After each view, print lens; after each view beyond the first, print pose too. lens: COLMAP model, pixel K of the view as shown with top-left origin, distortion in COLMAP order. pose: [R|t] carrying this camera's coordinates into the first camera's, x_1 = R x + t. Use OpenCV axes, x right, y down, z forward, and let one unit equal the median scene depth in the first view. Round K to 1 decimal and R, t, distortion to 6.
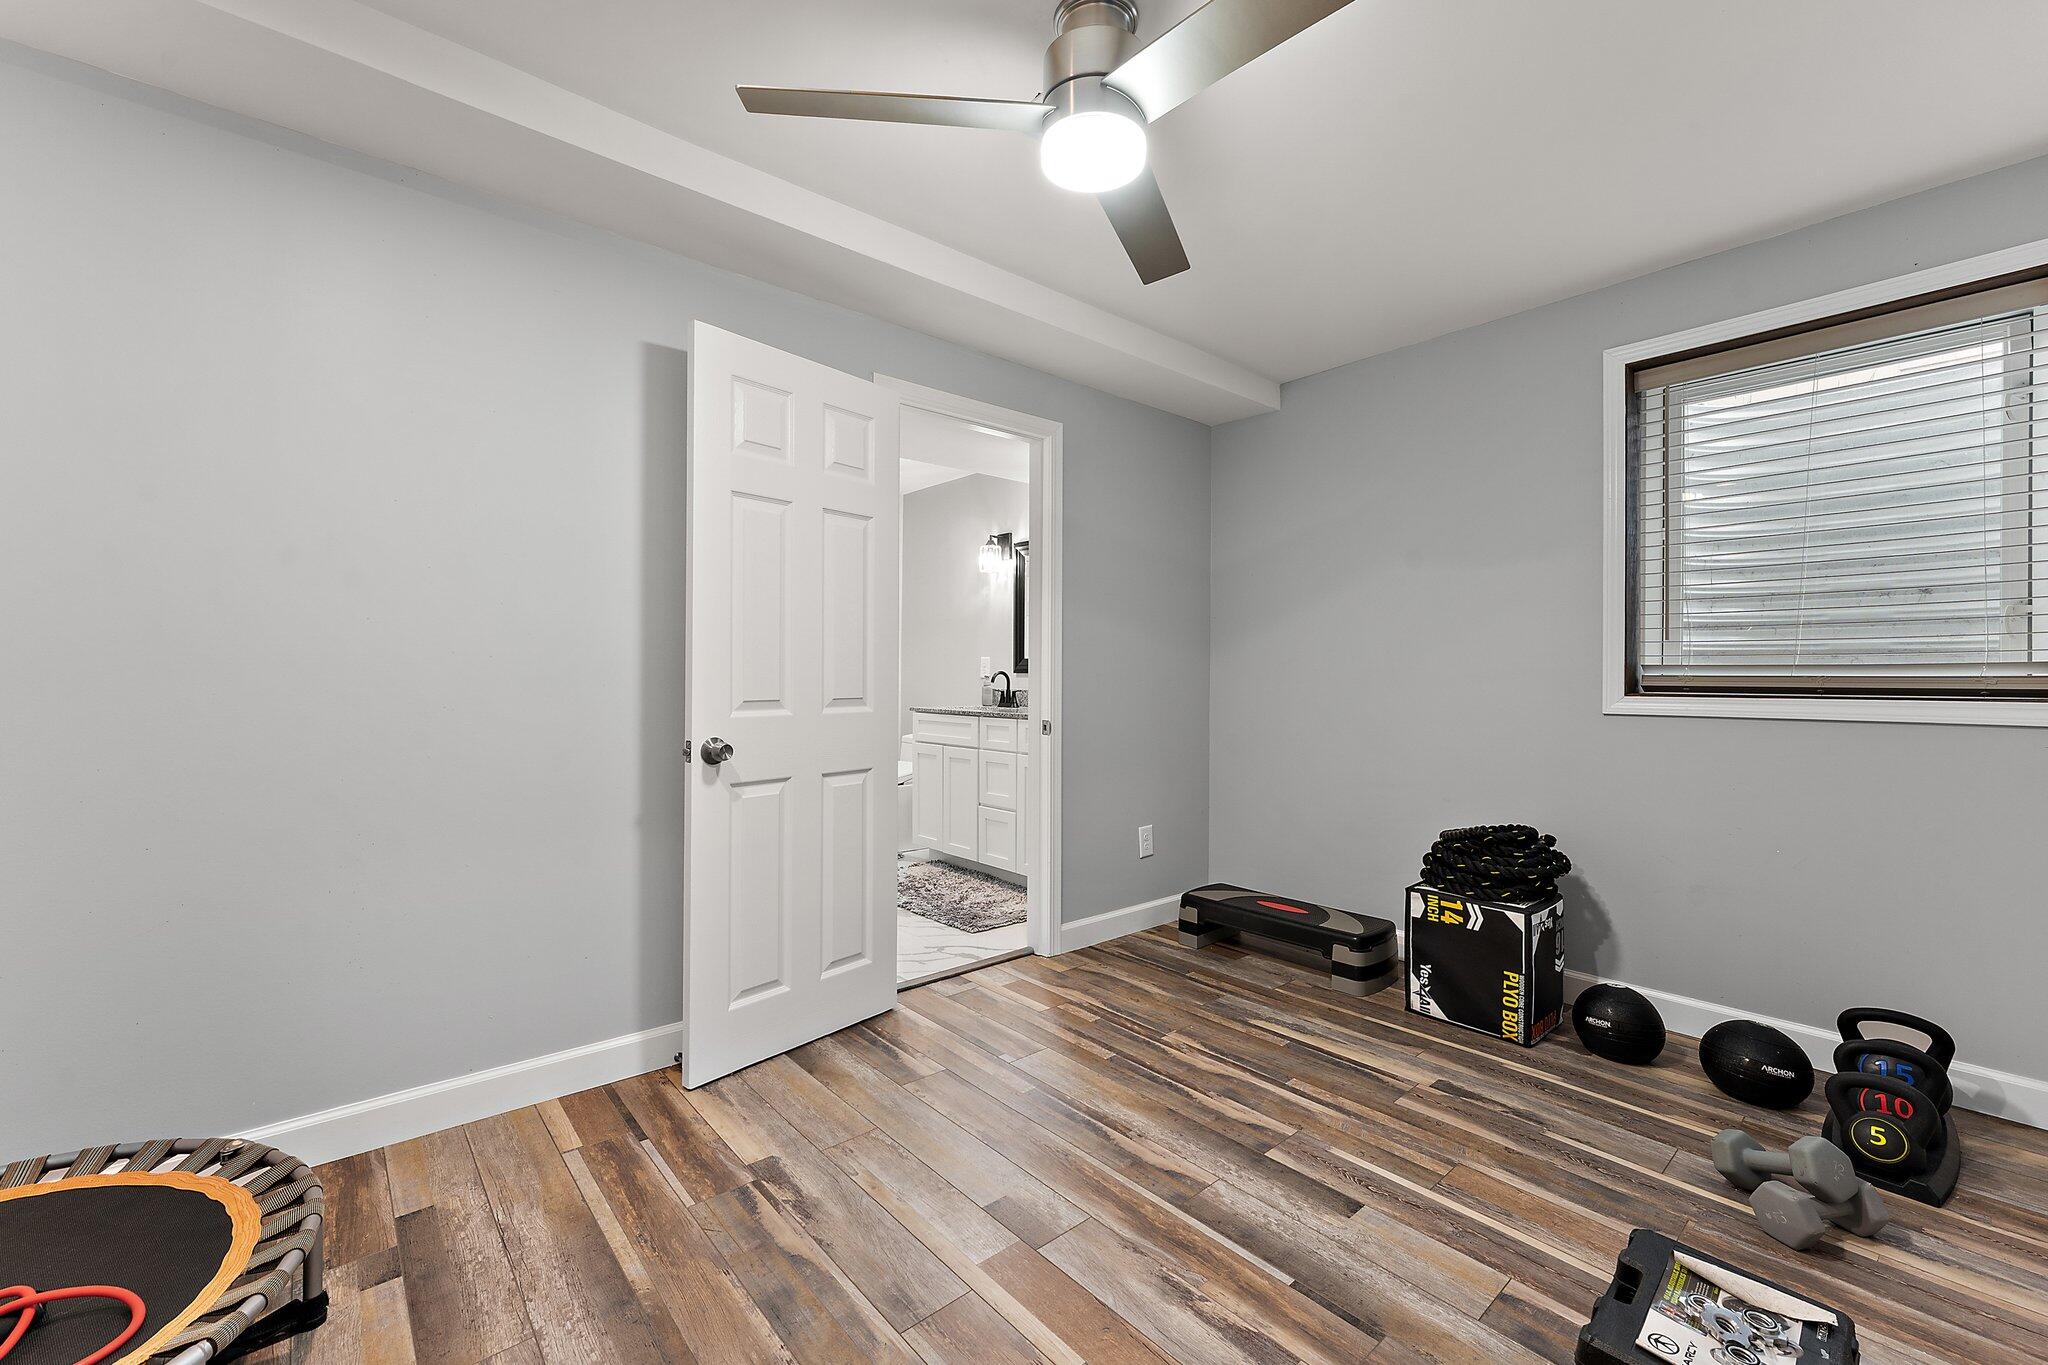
lens RADIAL K [[804.5, 0, 1021.3], [0, 804.5, 678.8], [0, 0, 1]] dist [-0.002860, -0.000195]
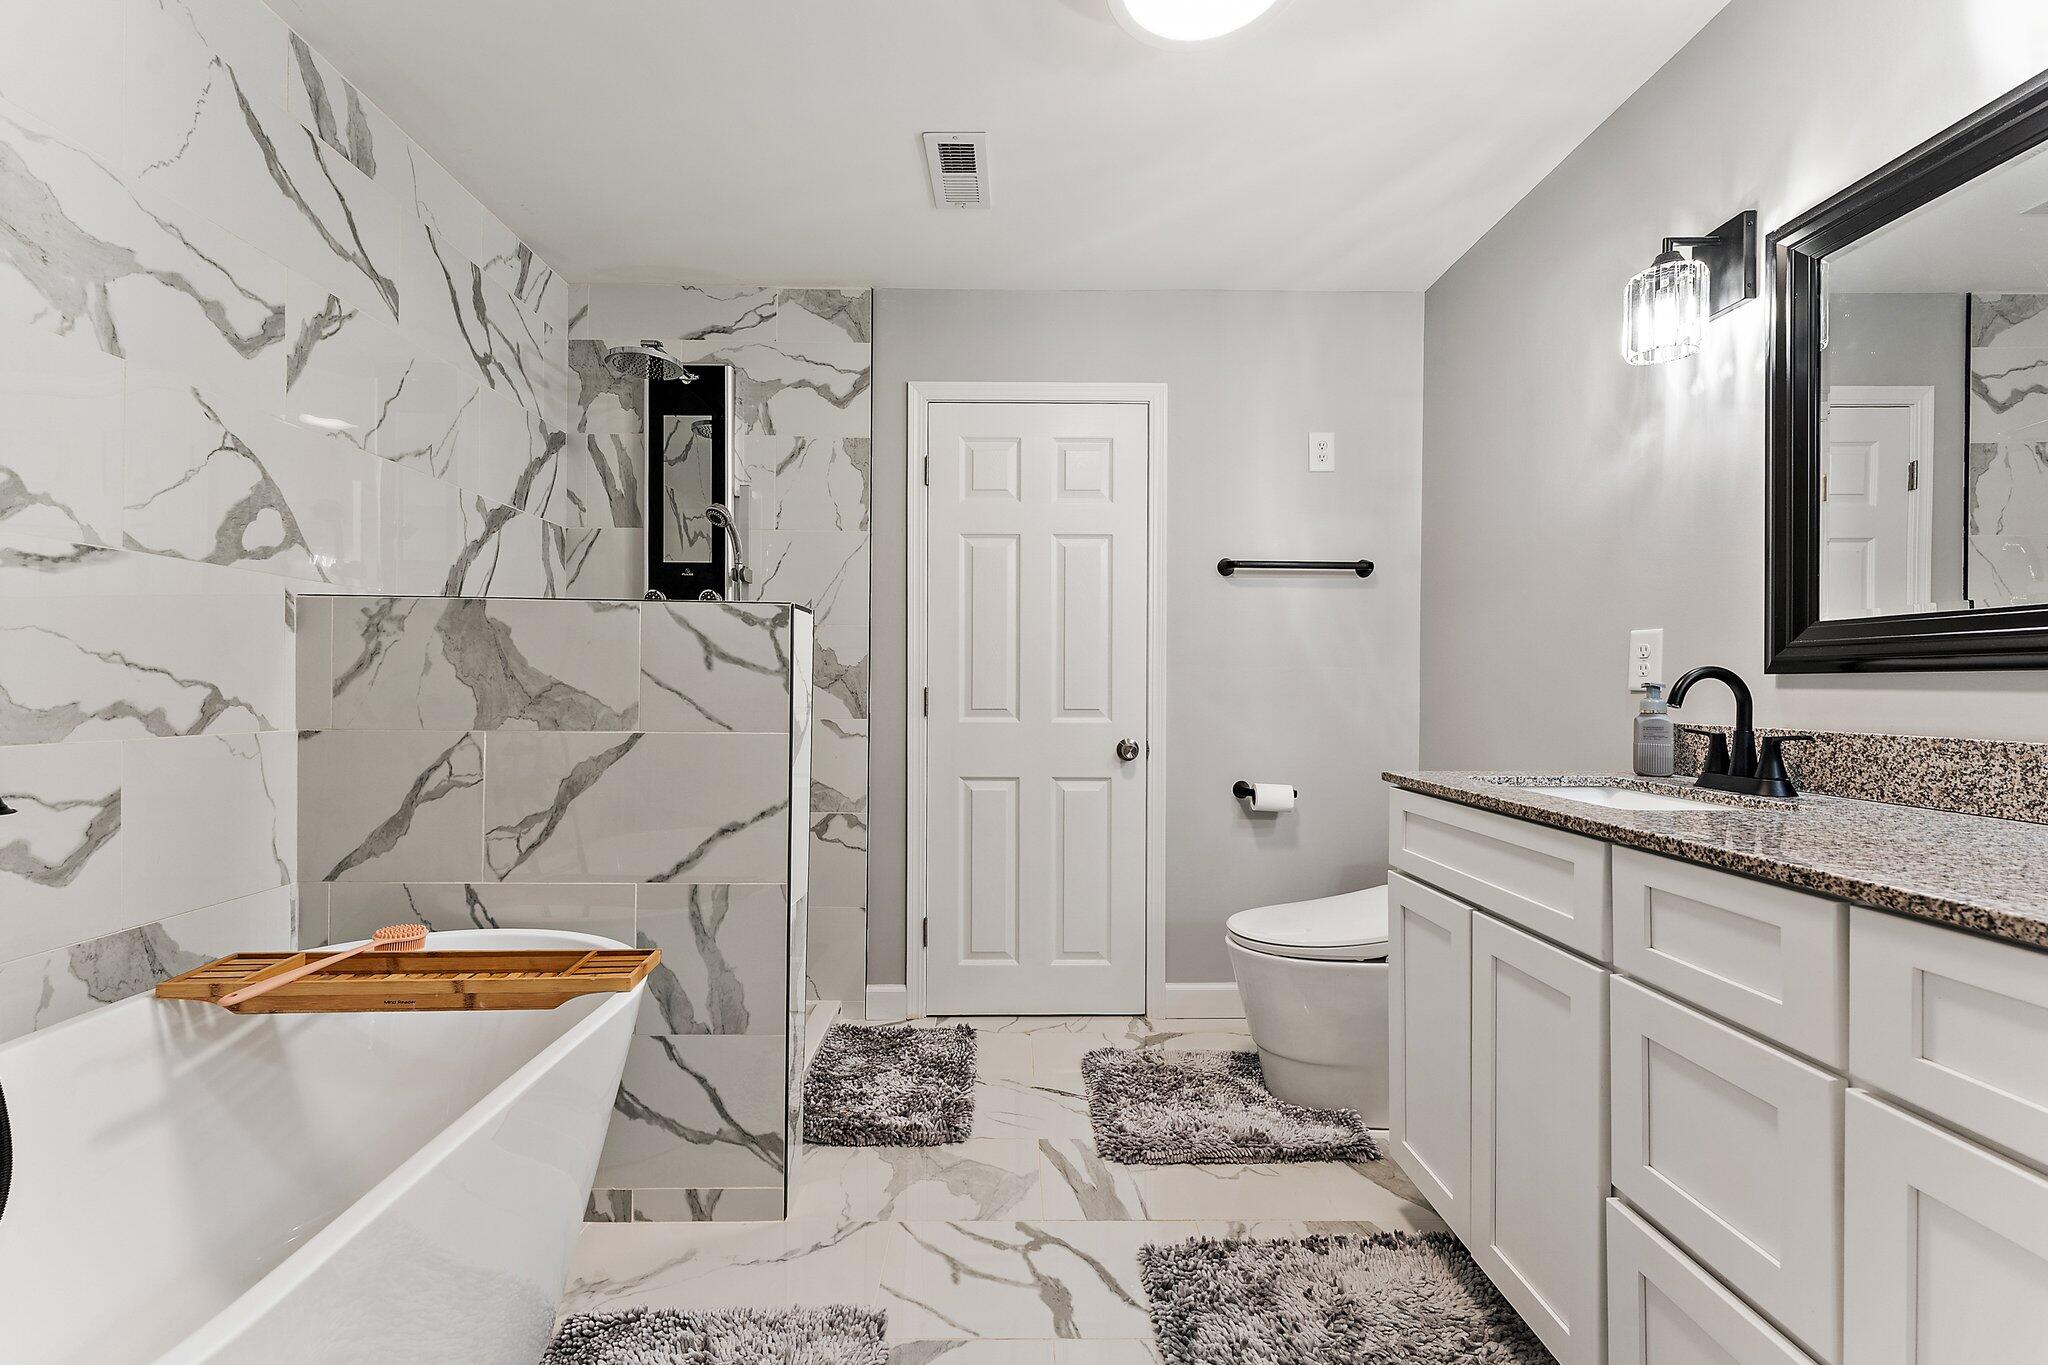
lens RADIAL K [[804.5, 0, 1013.5], [0, 804.5, 691.8], [0, 0, 1]] dist [-0.002860, -0.000195]
pose [[0.754787, 0.001155, -0.655968, -0.025187], [-0.003959, 0.999988, -0.002794, 0.001473], [0.655957, 0.004706, 0.754783, 0.595134]]
